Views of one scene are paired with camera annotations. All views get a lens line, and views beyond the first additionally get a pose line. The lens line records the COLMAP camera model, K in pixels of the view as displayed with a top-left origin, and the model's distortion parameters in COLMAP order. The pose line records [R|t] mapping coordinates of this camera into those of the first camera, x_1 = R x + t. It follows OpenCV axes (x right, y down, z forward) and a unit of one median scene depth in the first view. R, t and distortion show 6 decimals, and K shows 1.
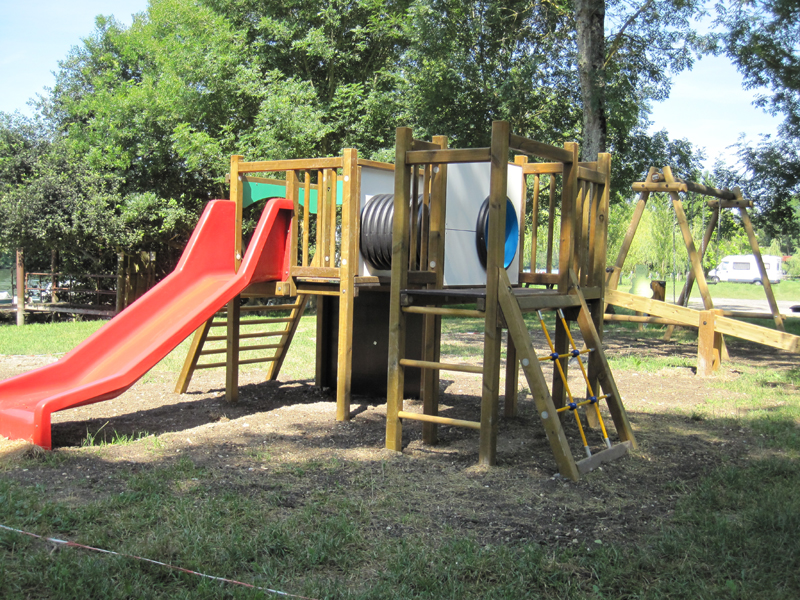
lens RADIAL K [[901.8, 0, 400.7], [0, 901.8, 331.1], [0, 0, 1]] dist [-0.179092, 0.272331]
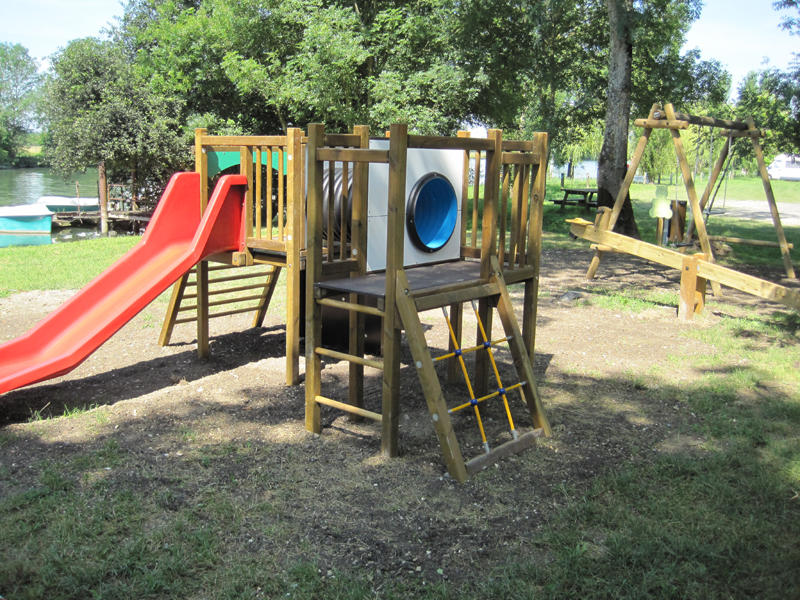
lens RADIAL K [[818.3, 0, 400.0], [0, 818.3, 300.0], [0, 0, 1]] dist [-0.167126, 0.201506]
pose [[0.994471, 0.015086, -0.103923, 0.144635], [-0.003705, 0.994052, 0.108843, -0.094820], [0.104947, -0.107856, 0.988612, 0.058947]]
